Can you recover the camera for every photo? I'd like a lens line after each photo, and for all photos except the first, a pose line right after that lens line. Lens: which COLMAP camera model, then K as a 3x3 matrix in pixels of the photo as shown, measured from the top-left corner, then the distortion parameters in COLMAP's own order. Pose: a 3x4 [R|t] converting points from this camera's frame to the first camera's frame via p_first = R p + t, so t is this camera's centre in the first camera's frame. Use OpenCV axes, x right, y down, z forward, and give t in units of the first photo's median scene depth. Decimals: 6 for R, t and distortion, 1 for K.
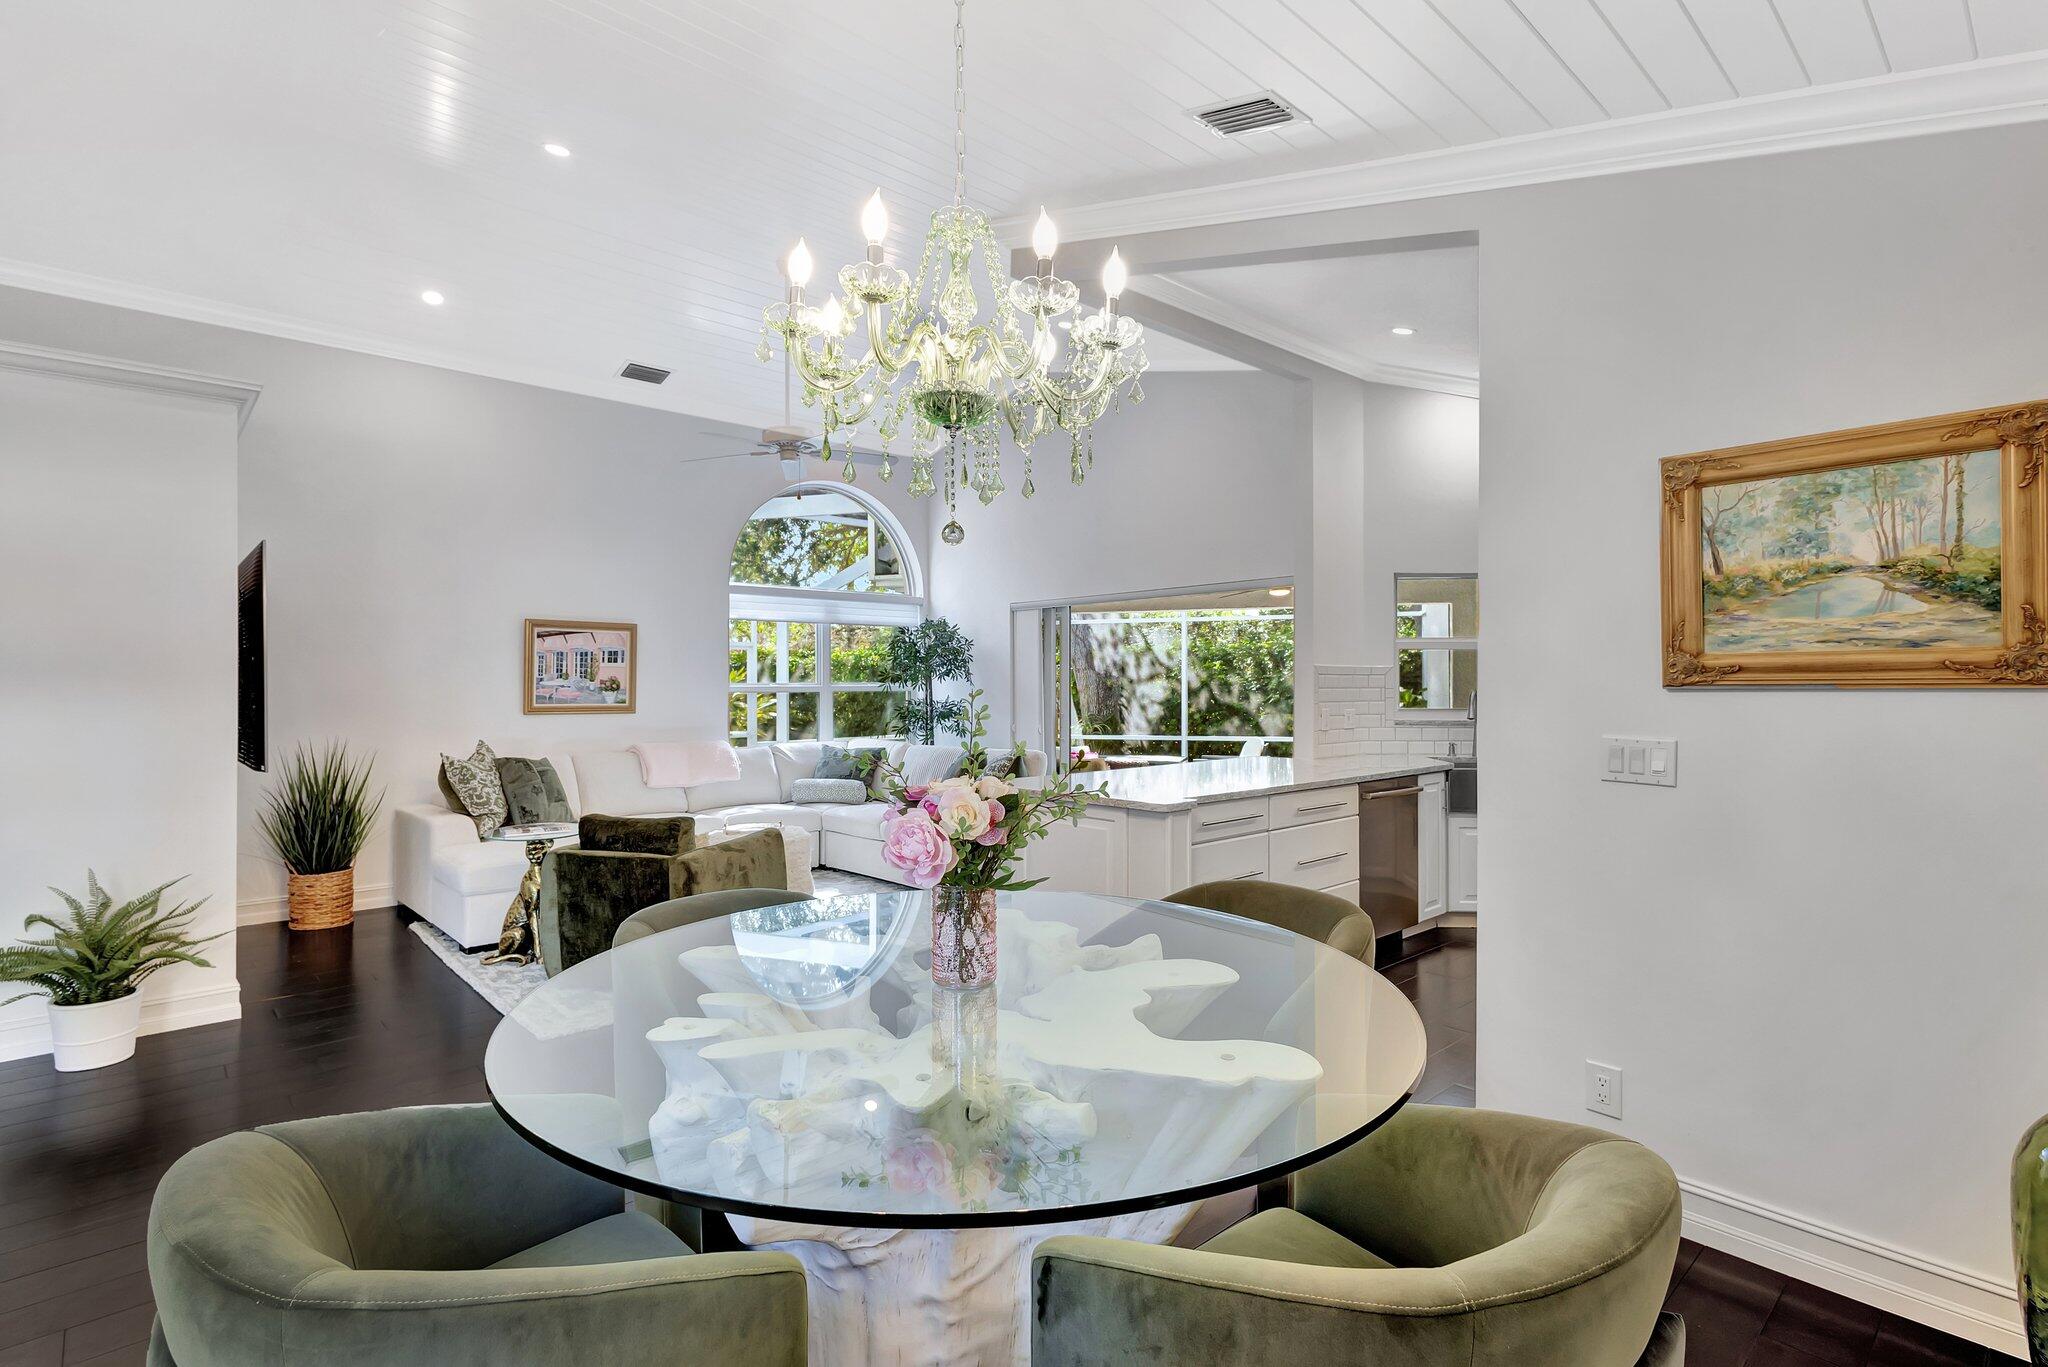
lens RADIAL K [[946.9, 0, 1018.0], [0, 946.9, 683.7], [0, 0, 1]] dist [-0.003177, -0.003136]
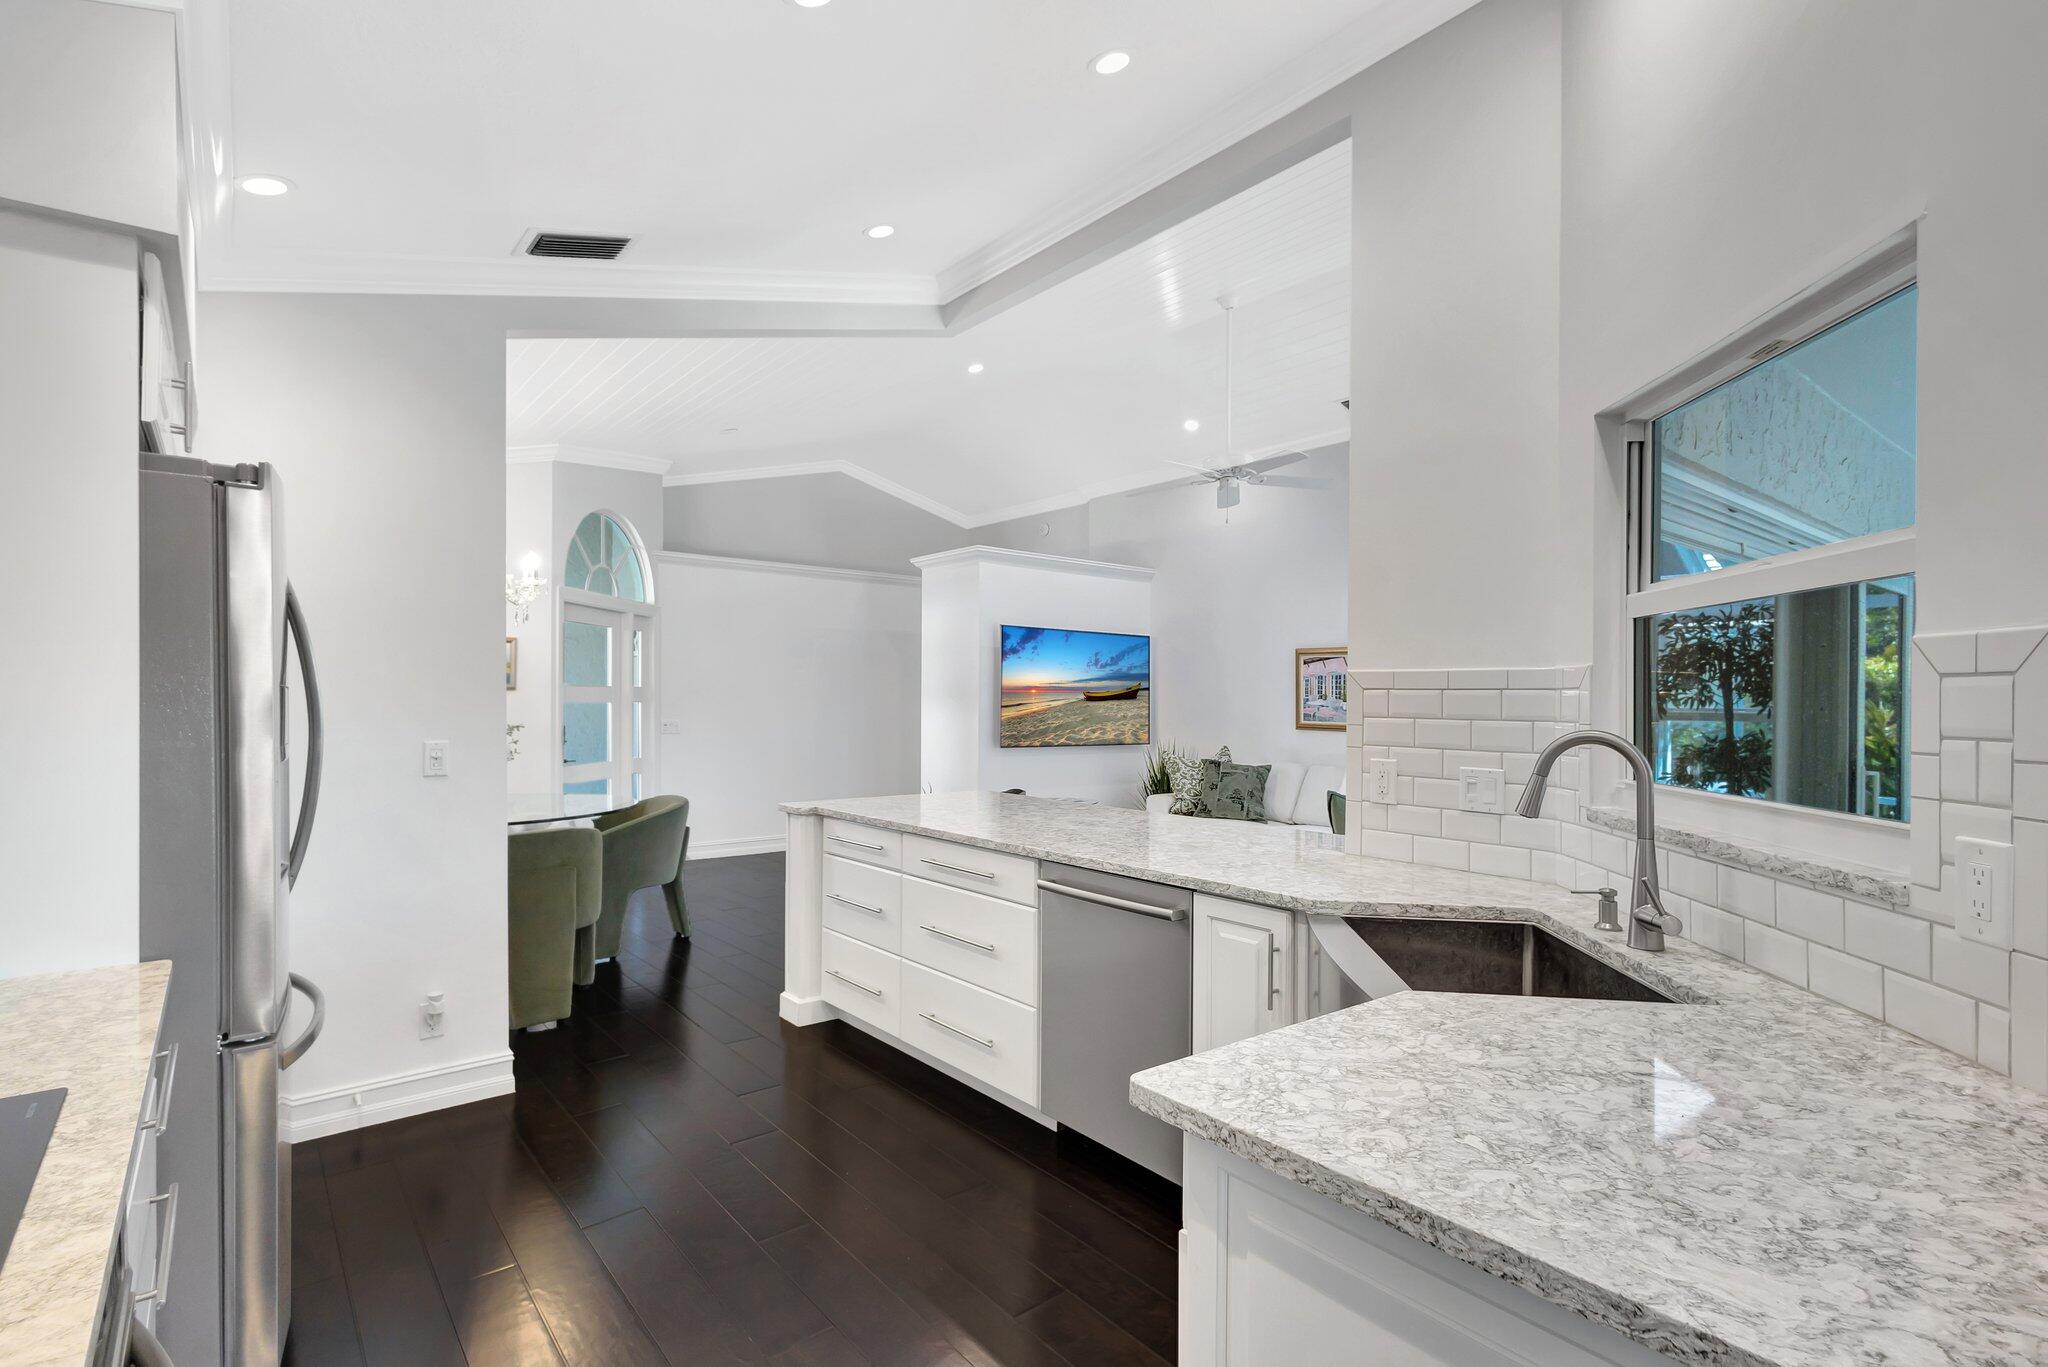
lens RADIAL K [[946.9, 0, 1019.5], [0, 946.9, 692.1], [0, 0, 1]] dist [-0.003177, -0.003136]
pose [[-0.063627, -0.009232, -0.997931, 0.666397], [-0.011679, 0.999896, -0.008506, -0.000050], [0.997905, 0.011114, -0.063728, 0.698616]]
